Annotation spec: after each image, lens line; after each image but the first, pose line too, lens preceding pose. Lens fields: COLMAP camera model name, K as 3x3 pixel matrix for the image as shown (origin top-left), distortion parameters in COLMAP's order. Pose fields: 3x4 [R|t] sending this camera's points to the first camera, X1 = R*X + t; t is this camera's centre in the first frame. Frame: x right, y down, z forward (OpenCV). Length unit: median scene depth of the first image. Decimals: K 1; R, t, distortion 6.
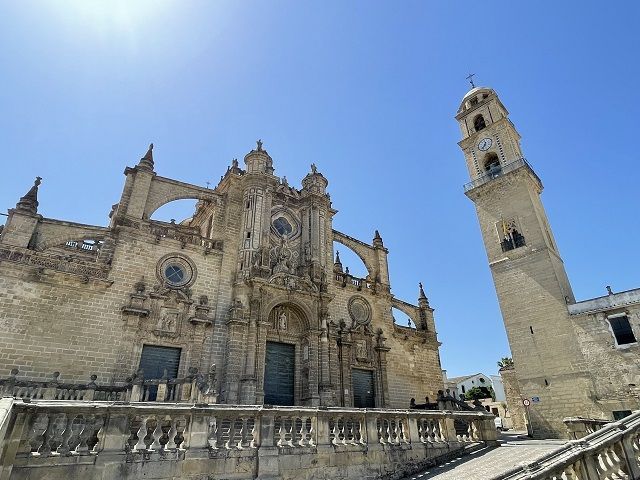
lens RADIAL K [[384.8, 0, 319.5], [0, 384.8, 239.9], [0, 0, 1]] dist [0.001917, -0.003532]
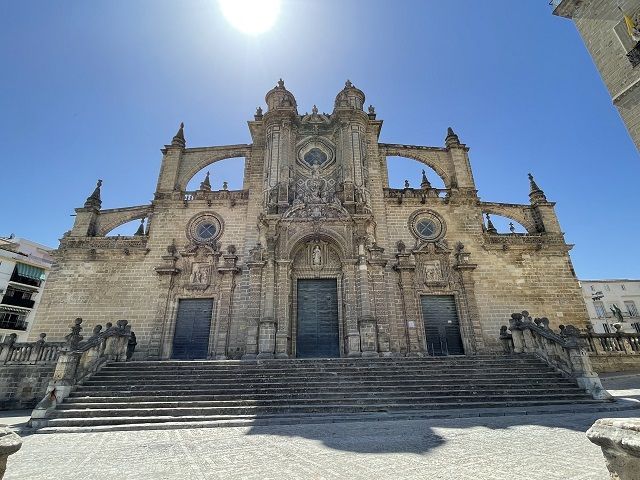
lens RADIAL K [[315.2, 0, 320.8], [0, 315.2, 239.0], [0, 0, 1]] dist [-0.000915, -0.000056]
pose [[0.837466, -0.211092, -0.504075, 0.292944], [0.265647, 0.963324, 0.037931, 0.146945], [0.477580, -0.165672, 0.862827, 0.367892]]
